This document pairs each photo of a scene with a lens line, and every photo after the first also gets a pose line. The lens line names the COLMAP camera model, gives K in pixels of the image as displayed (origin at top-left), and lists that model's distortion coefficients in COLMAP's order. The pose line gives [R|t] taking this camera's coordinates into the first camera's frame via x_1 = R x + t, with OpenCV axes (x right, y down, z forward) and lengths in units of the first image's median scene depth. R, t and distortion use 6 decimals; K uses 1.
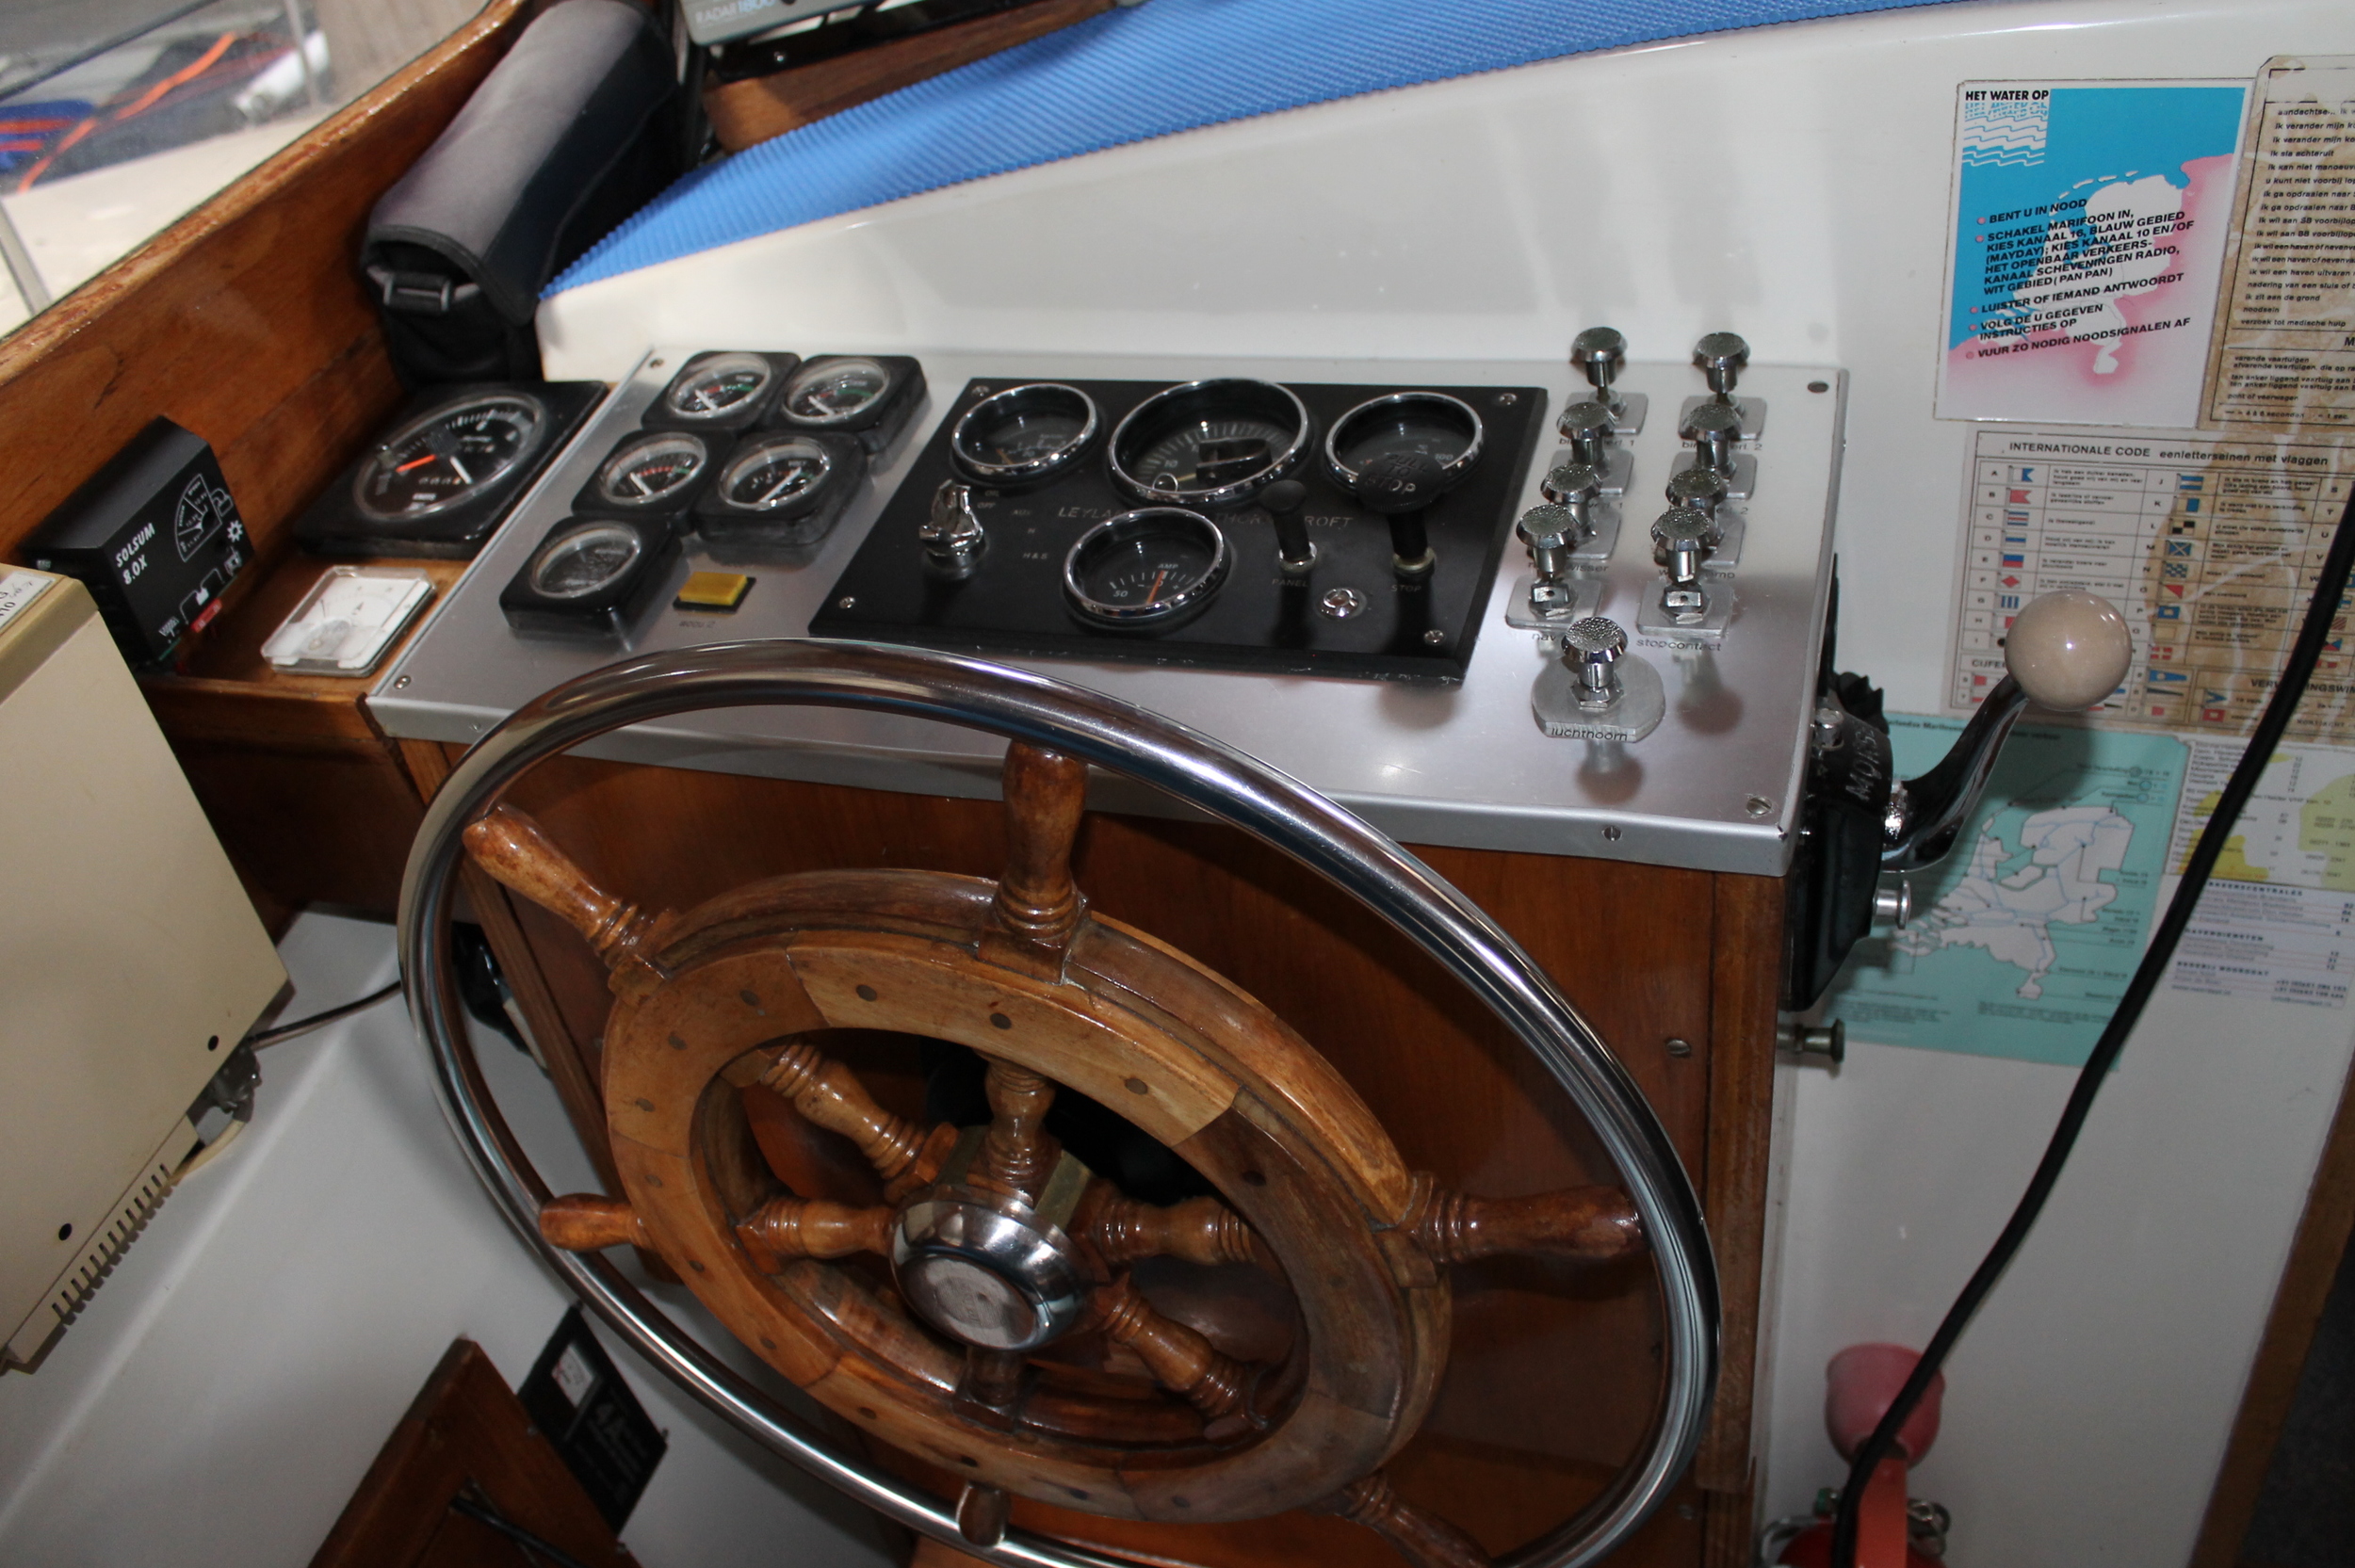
lens RADIAL K [[1987.2, 0, 1191.1], [0, 1987.2, 787.0], [0, 0, 1]] dist [-0.157355, 0.119186]
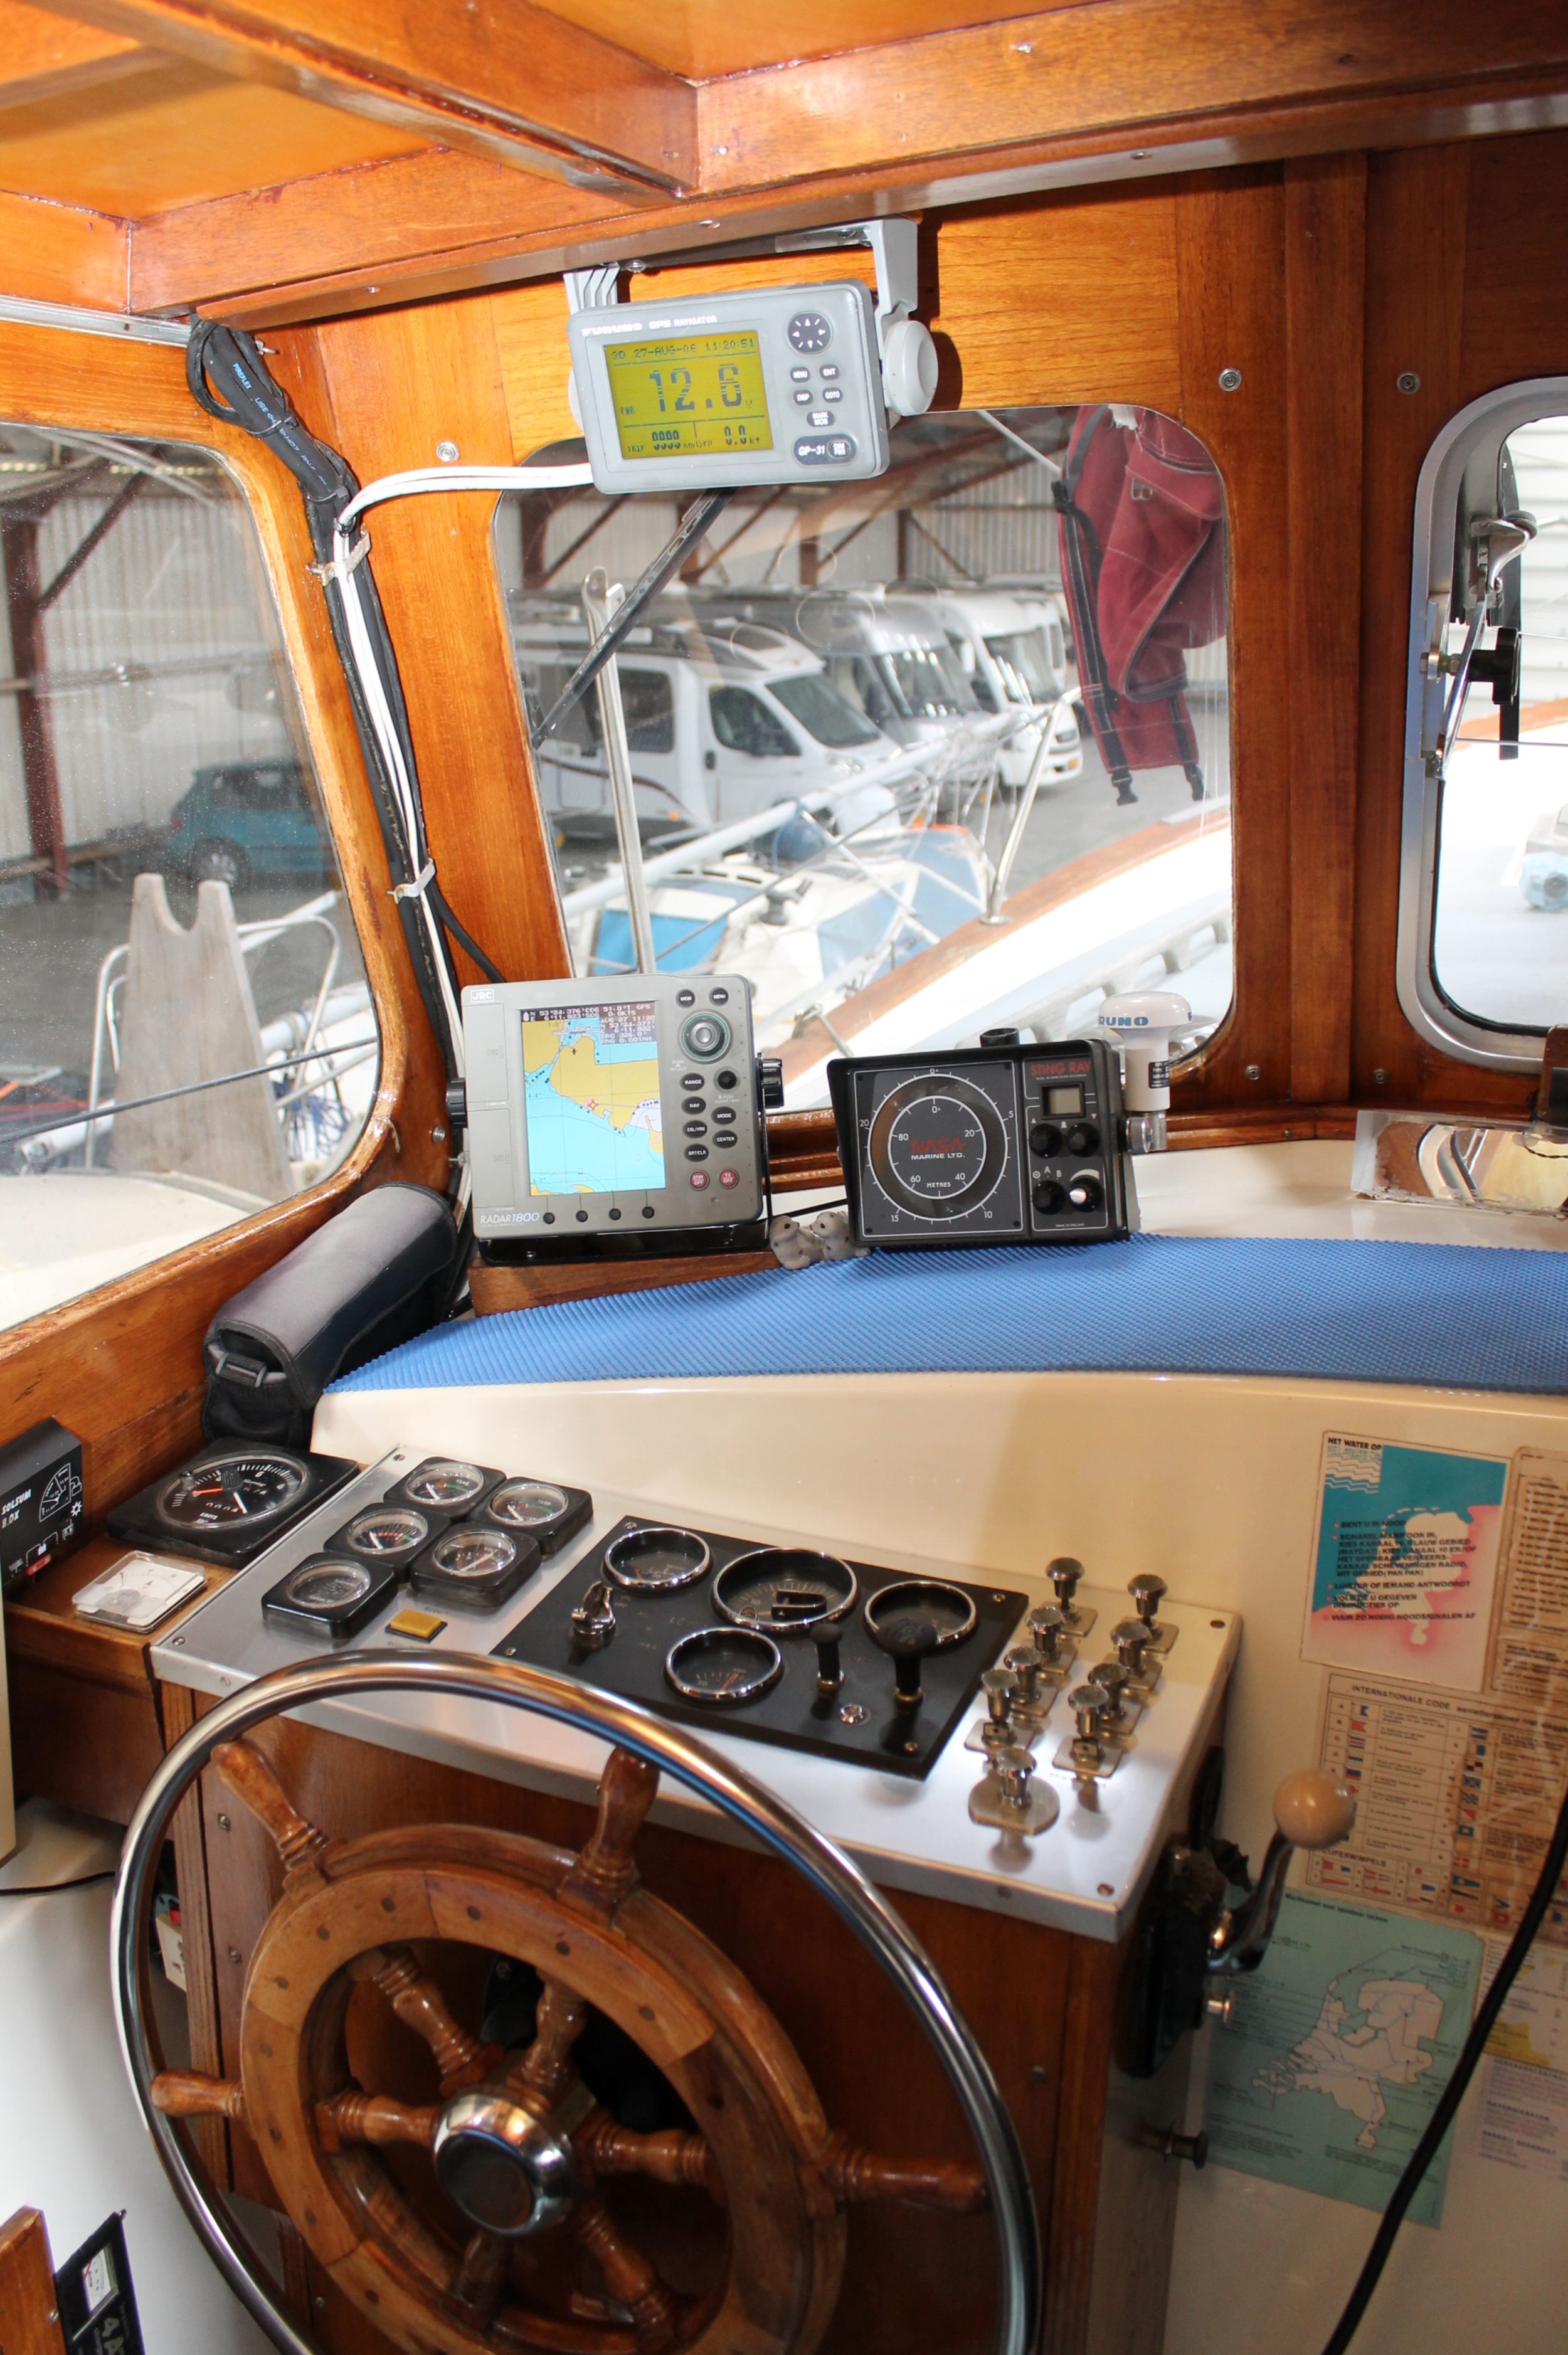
lens RADIAL K [[1968.1, 0, 775.8], [0, 1968.1, 1159.9], [0, 0, 1]] dist [-0.168003, 0.147369]
pose [[0.983064, 0.175480, -0.052841, 0.022392], [-0.182062, 0.902188, -0.391036, 0.093239], [-0.020946, 0.394034, 0.918857, -0.394347]]
